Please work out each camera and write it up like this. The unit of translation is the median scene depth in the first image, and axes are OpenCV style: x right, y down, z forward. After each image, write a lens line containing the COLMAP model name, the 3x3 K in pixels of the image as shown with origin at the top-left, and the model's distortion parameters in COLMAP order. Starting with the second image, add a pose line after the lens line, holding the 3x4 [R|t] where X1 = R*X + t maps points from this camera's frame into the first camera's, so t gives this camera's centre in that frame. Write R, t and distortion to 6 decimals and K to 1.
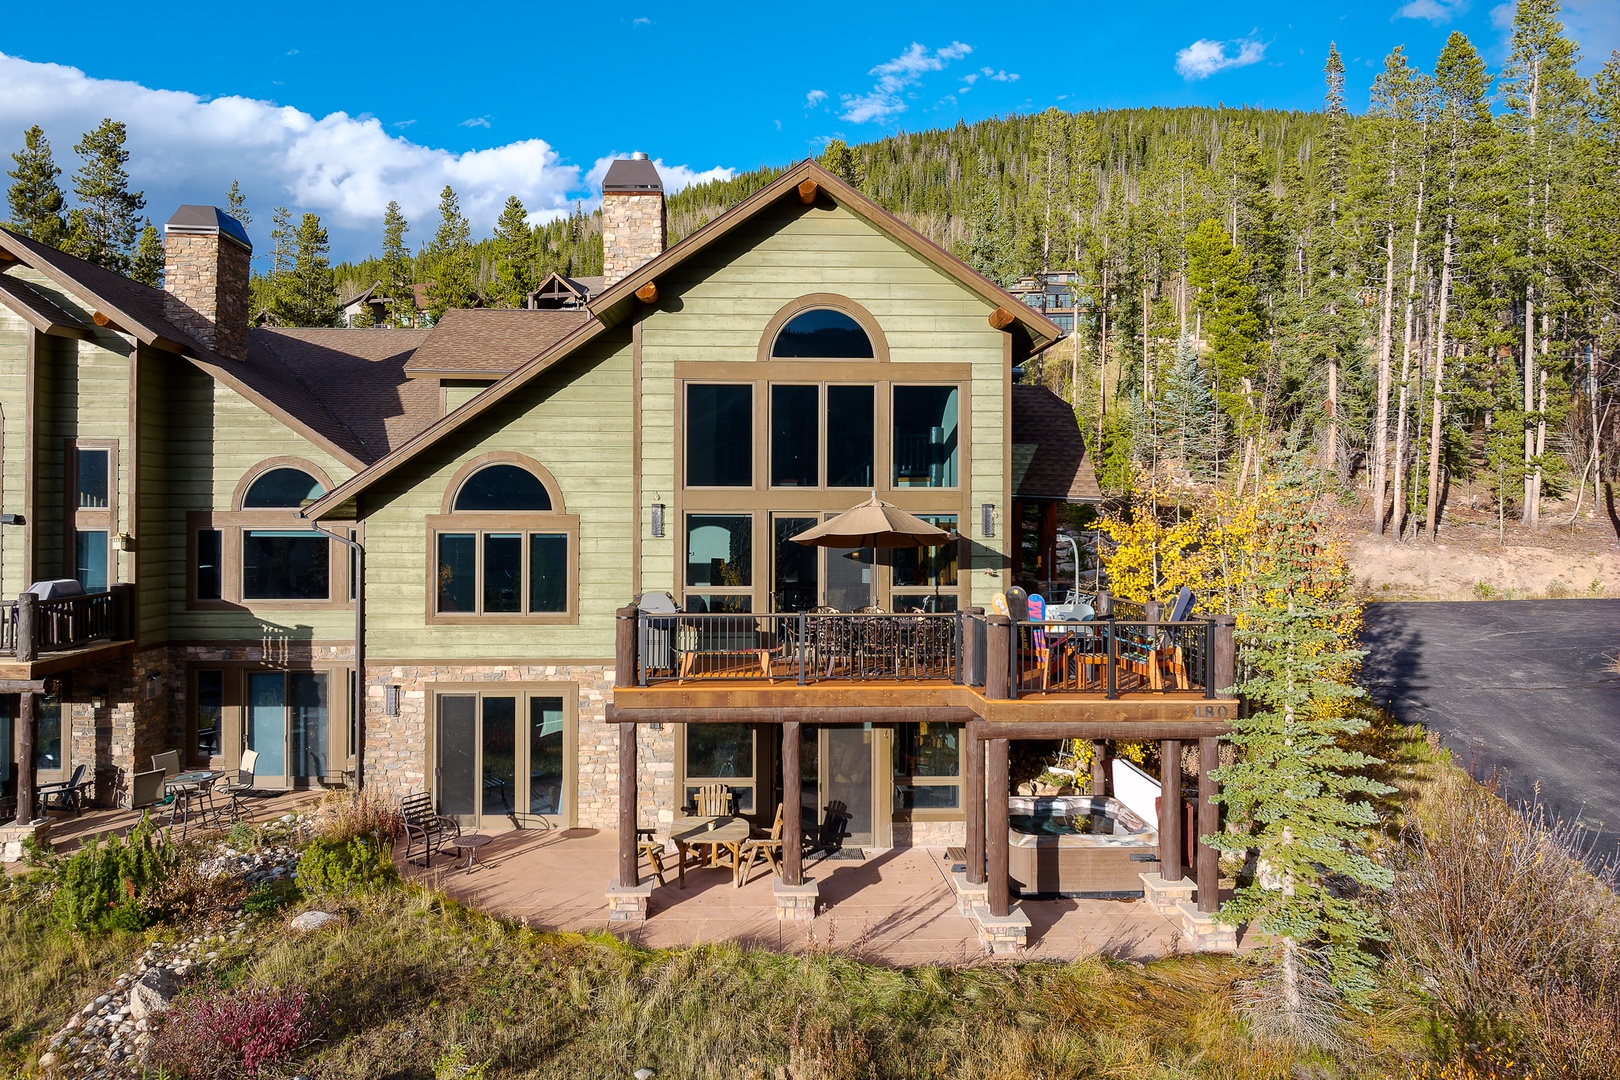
lens RADIAL K [[1109.0, 0, 801.9], [0, 1109.0, 509.8], [0, 0, 1]] dist [-0.001506, -0.000559]
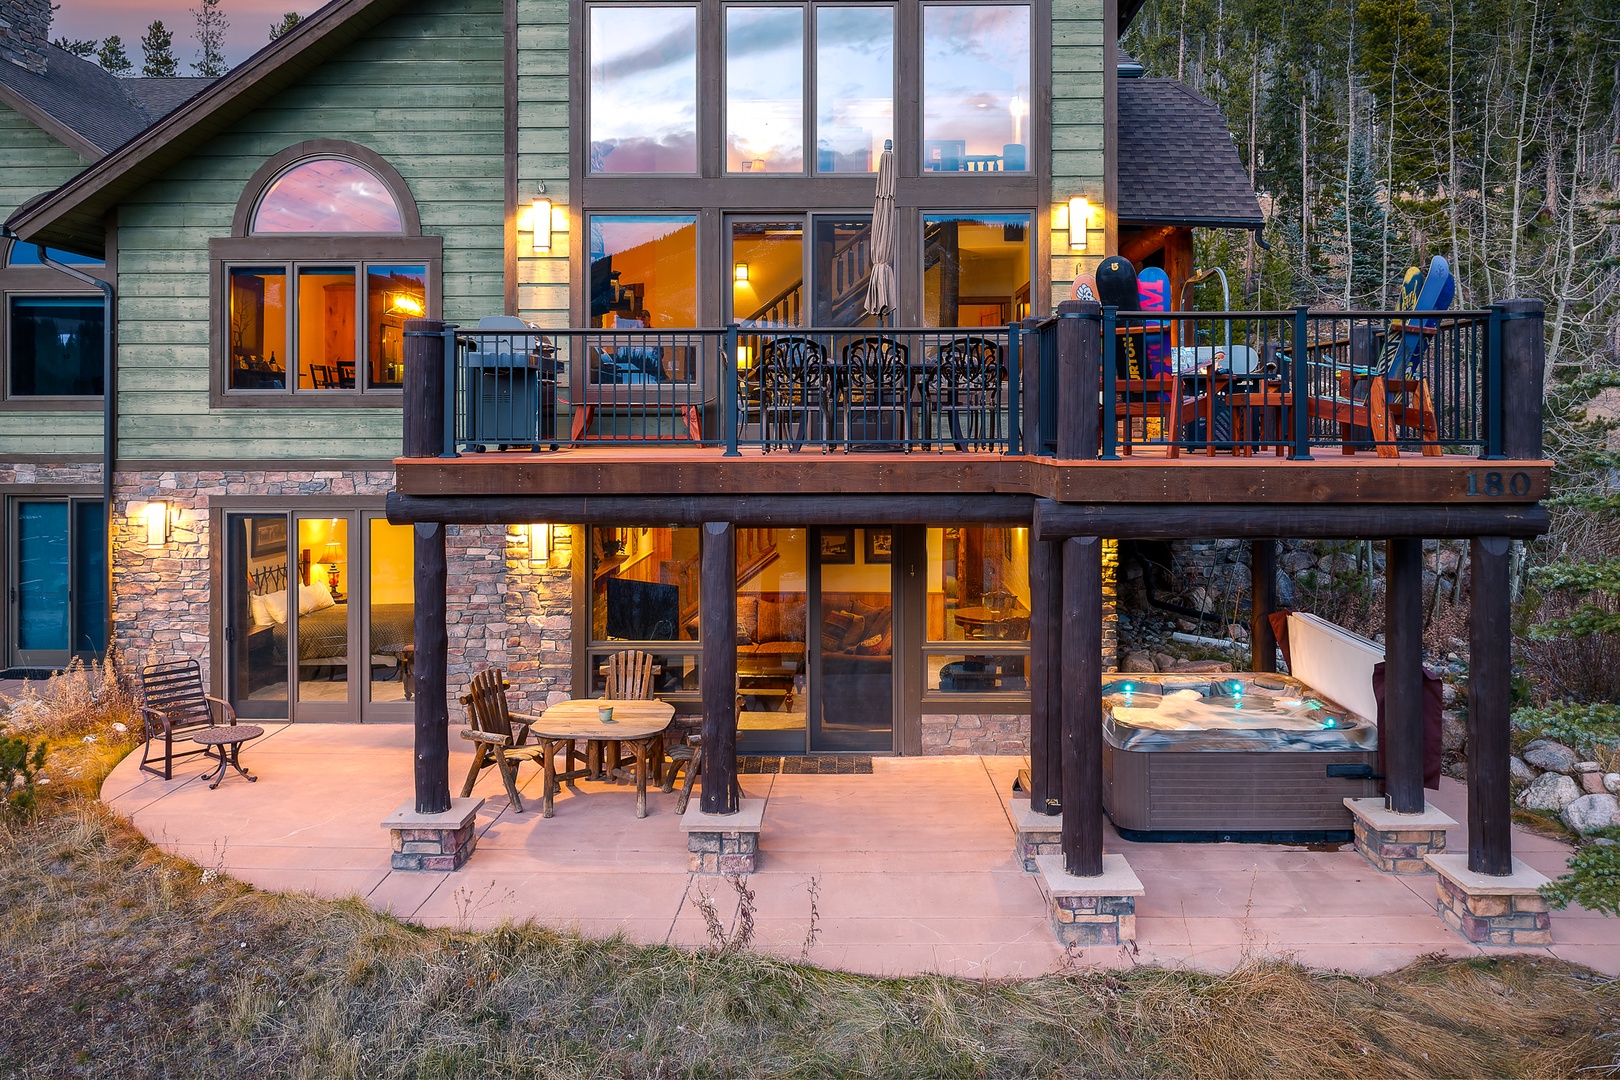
lens RADIAL K [[1215.1, 0, 853.9], [0, 1215.1, 412.7], [0, 0, 1]] dist [-0.006893, 0.003992]
pose [[0.998814, -0.003697, -0.048550, 0.071874], [0.003789, 0.999991, 0.001790, 0.106711], [0.048543, -0.001971, 0.998819, 0.307945]]
